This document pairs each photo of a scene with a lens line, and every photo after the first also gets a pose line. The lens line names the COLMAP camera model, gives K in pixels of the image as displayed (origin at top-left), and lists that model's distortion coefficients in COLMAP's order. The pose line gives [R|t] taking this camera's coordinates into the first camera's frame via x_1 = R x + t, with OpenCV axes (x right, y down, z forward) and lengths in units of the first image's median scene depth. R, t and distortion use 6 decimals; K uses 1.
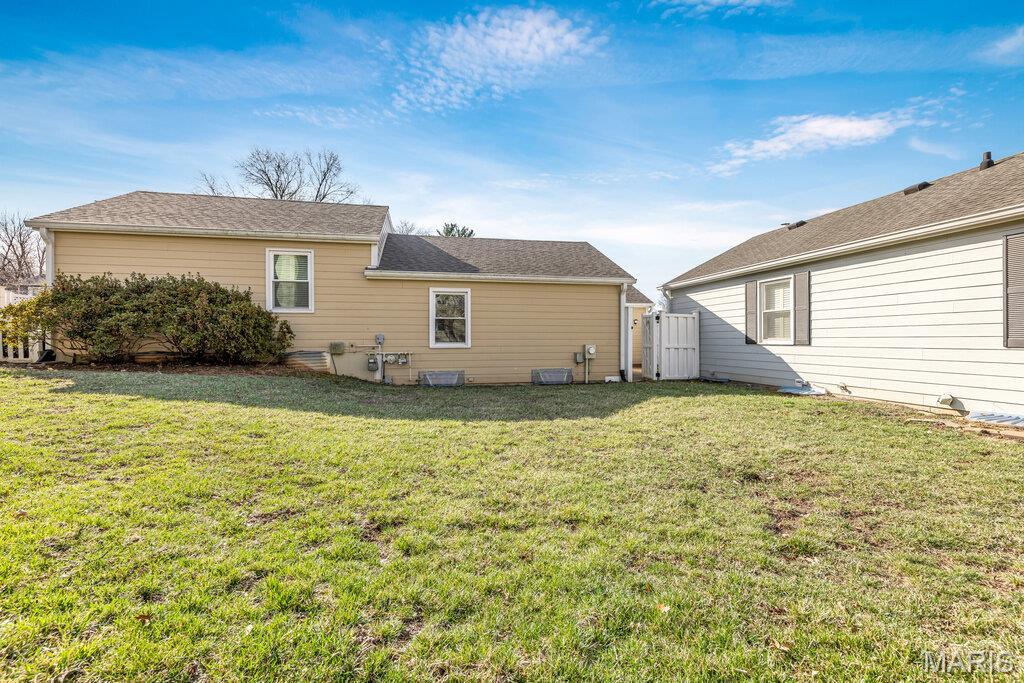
lens RADIAL K [[435.0, 0, 533.5], [0, 435.0, 338.2], [0, 0, 1]] dist [0.004353, 0.000469]
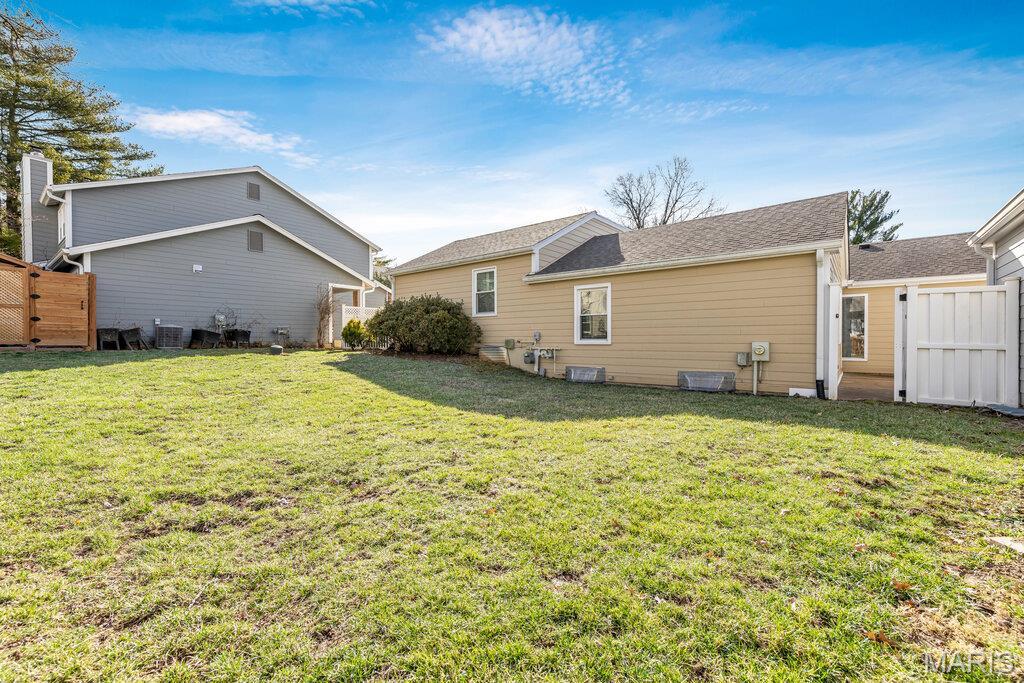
lens RADIAL K [[435.0, 0, 515.6], [0, 435.0, 346.5], [0, 0, 1]] dist [0.004353, 0.000469]
pose [[0.609646, 0.011468, -0.792591, 0.486740], [0.004699, 0.999825, 0.018081, 0.008094], [0.792660, -0.014747, 0.609486, 0.246452]]
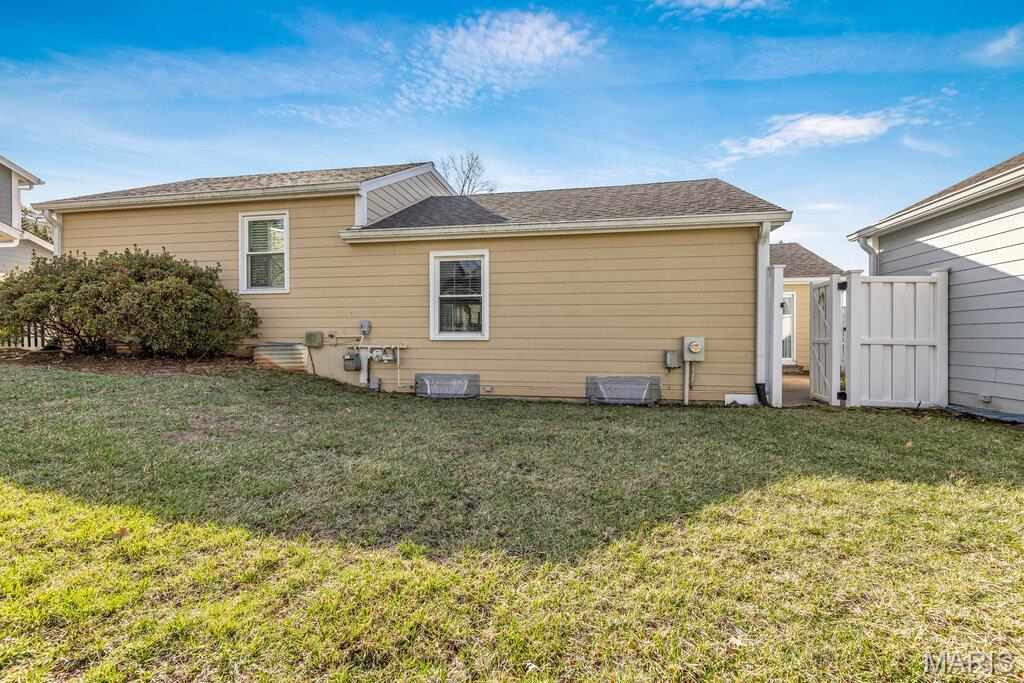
lens RADIAL K [[435.0, 0, 516.4], [0, 435.0, 341.9], [0, 0, 1]] dist [0.004353, 0.000469]
pose [[0.917562, 0.006431, -0.397540, 0.152752], [-0.001553, 0.999920, 0.012592, 0.016028], [0.397589, -0.010937, 0.917498, 0.415198]]
